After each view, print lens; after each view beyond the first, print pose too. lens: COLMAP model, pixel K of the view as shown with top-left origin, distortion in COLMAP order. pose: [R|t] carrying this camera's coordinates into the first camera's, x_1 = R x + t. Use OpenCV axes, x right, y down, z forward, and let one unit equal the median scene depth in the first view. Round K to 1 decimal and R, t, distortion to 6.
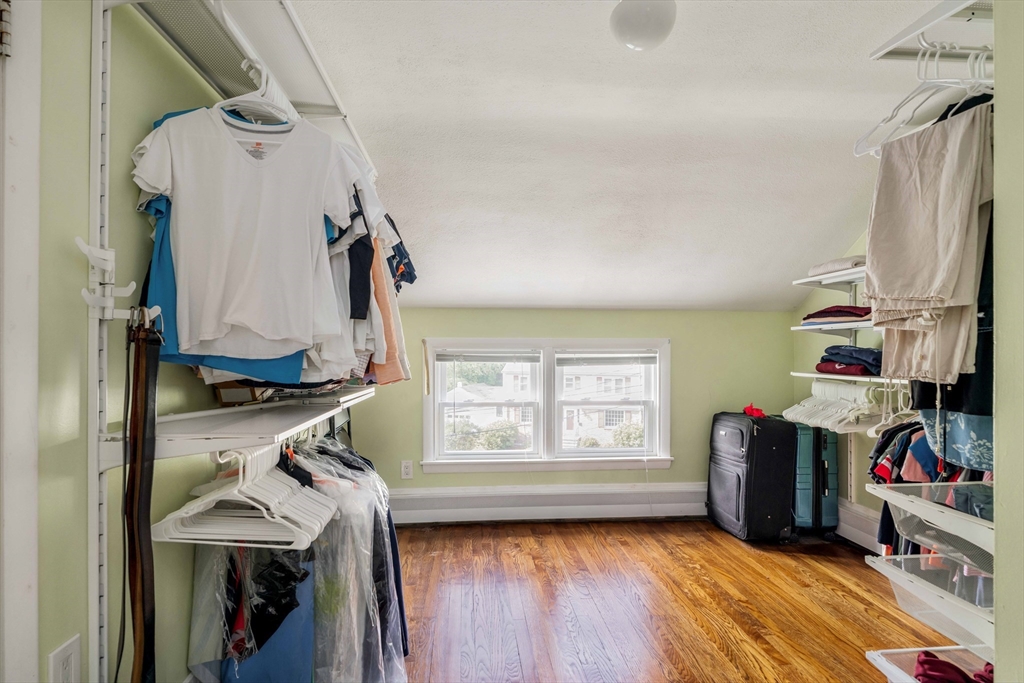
lens RADIAL K [[507.0, 0, 509.6], [0, 507.0, 335.3], [0, 0, 1]] dist [-0.012192, 0.000711]
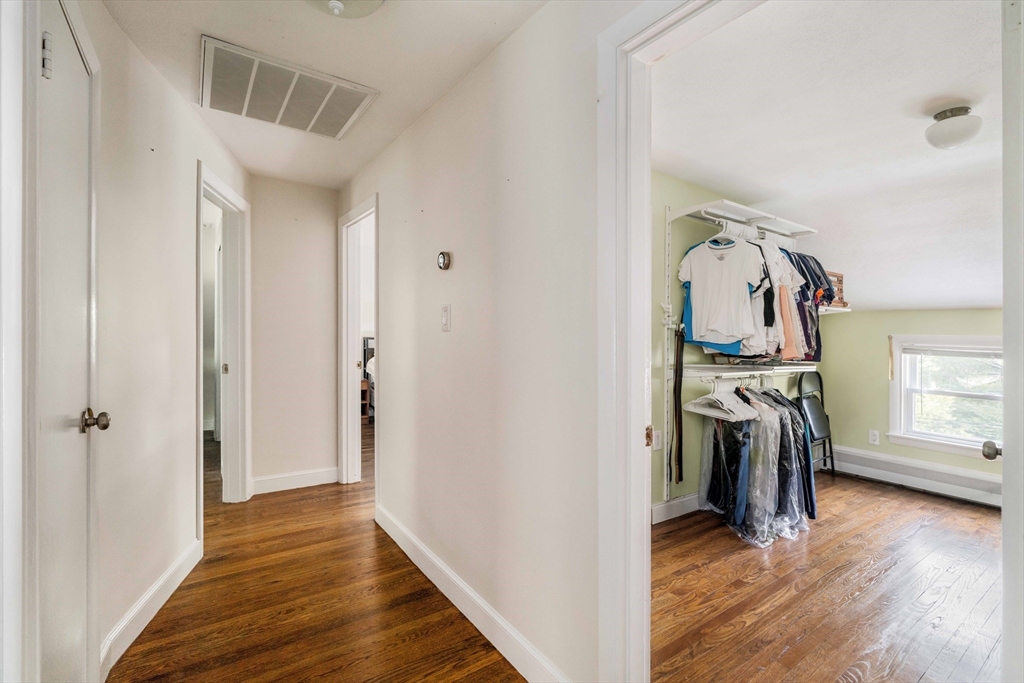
lens RADIAL K [[471.3, 0, 518.7], [0, 471.3, 329.2], [0, 0, 1]] dist [-0.000604, 0.001008]
pose [[0.508318, 0.005022, -0.861155, 0.927402], [-0.000973, 0.999986, 0.005257, -0.032527], [0.861169, -0.001834, 0.508316, -0.957724]]
